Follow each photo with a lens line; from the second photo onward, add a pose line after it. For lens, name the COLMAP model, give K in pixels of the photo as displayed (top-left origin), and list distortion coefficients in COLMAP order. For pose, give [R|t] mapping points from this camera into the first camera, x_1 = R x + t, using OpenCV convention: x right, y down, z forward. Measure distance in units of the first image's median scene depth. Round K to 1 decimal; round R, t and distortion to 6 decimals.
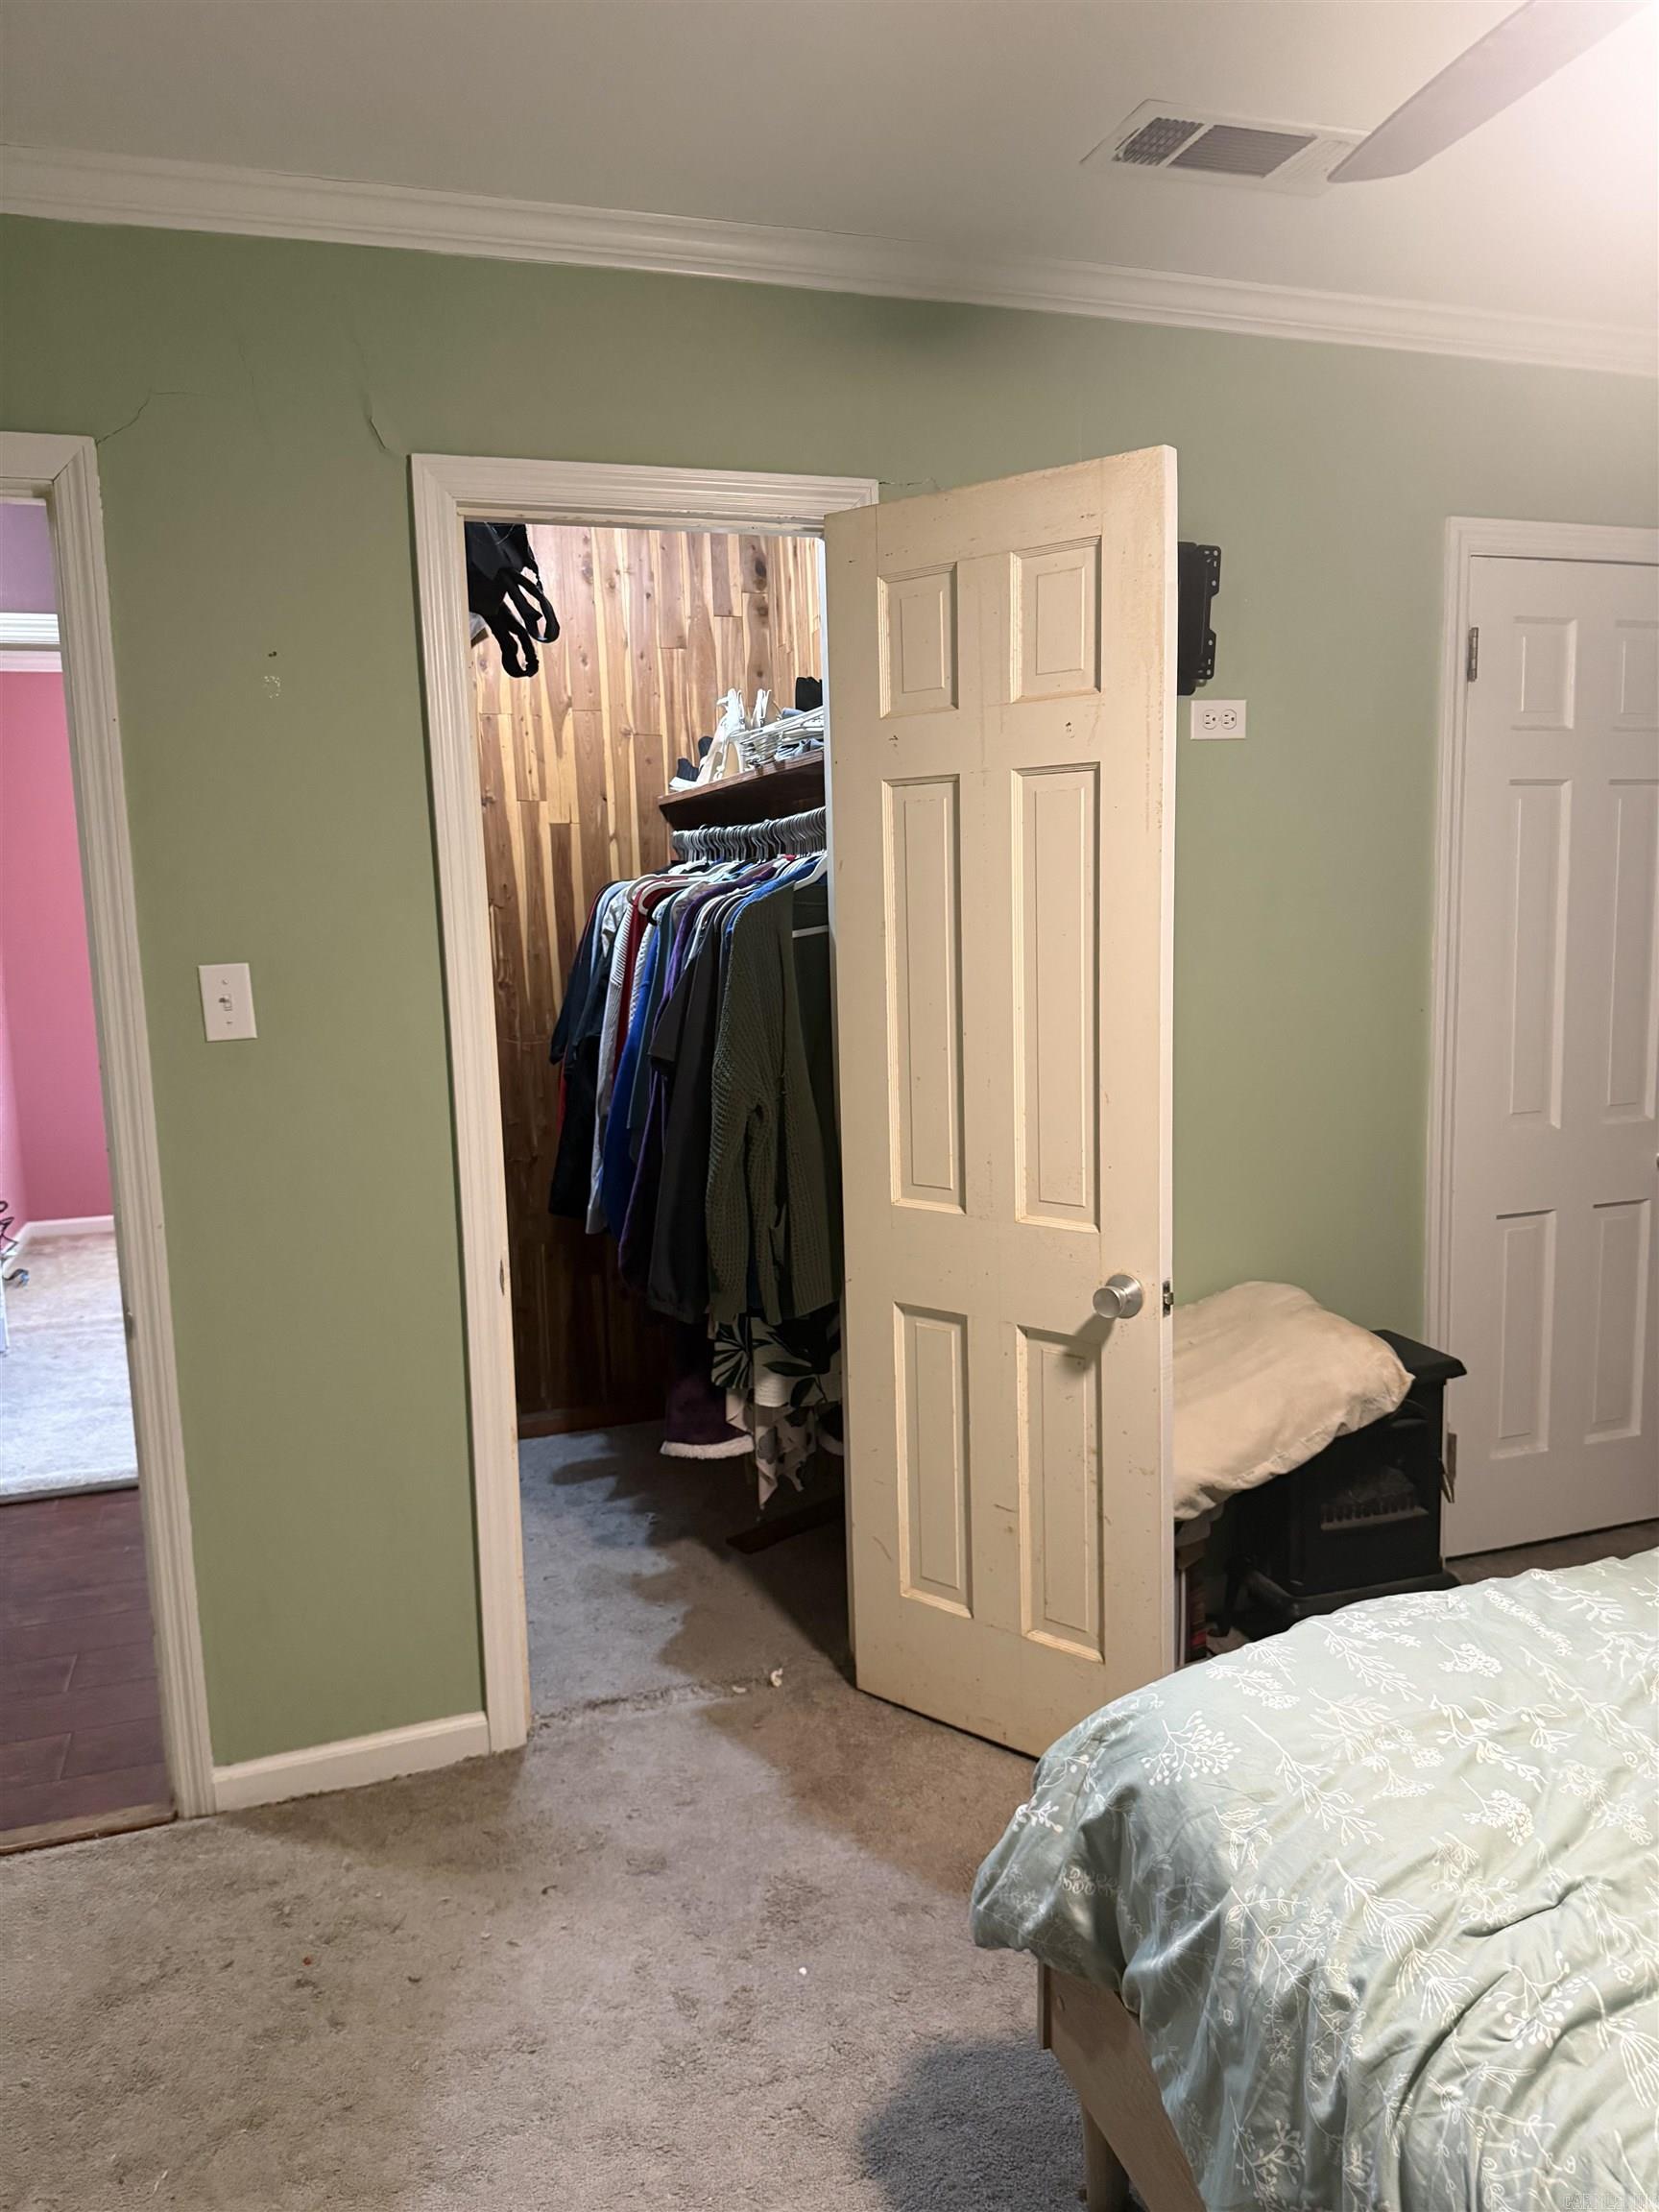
lens RADIAL K [[1540.7, 0, 839.6], [0, 1540.7, 1101.6], [0, 0, 1]] dist [0.011310, -0.025059]
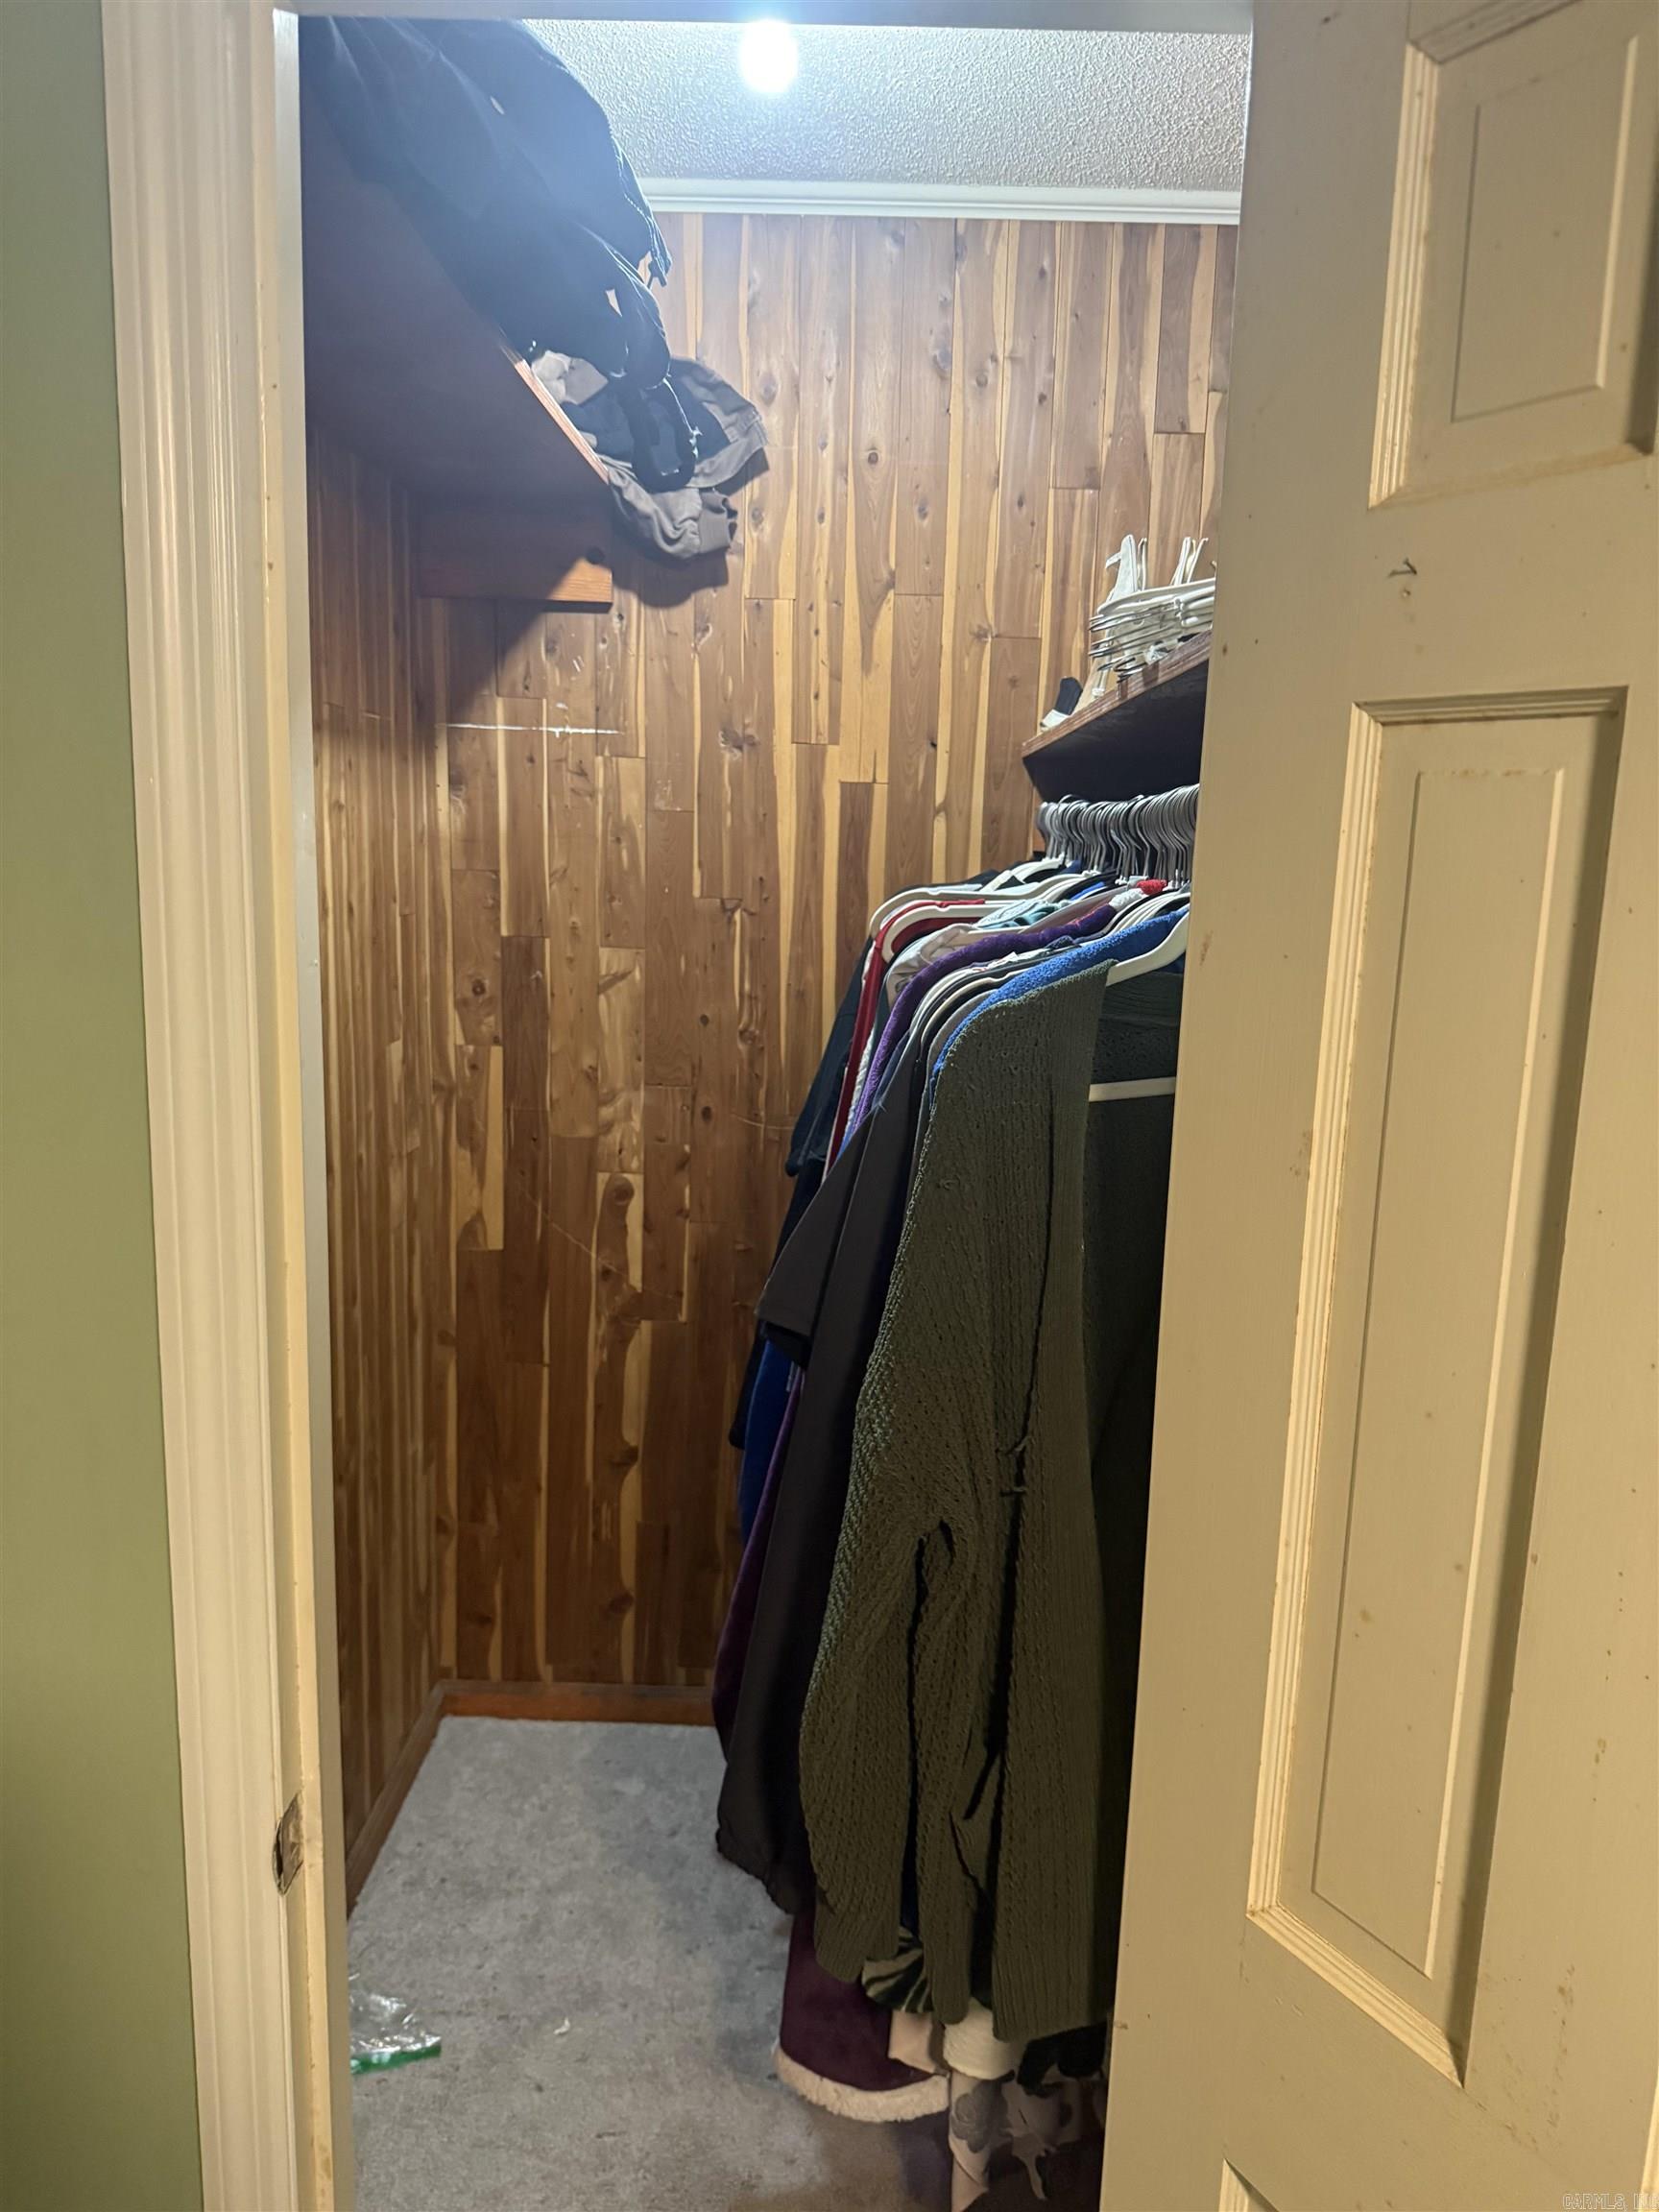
lens RADIAL K [[1540.7, 0, 819.0], [0, 1540.7, 1118.4], [0, 0, 1]] dist [0.011310, -0.025059]
pose [[0.934419, 0.111219, -0.338366, 0.027197], [-0.096658, 0.993529, 0.059641, -0.082753], [0.342809, -0.023024, 0.939123, 0.417496]]
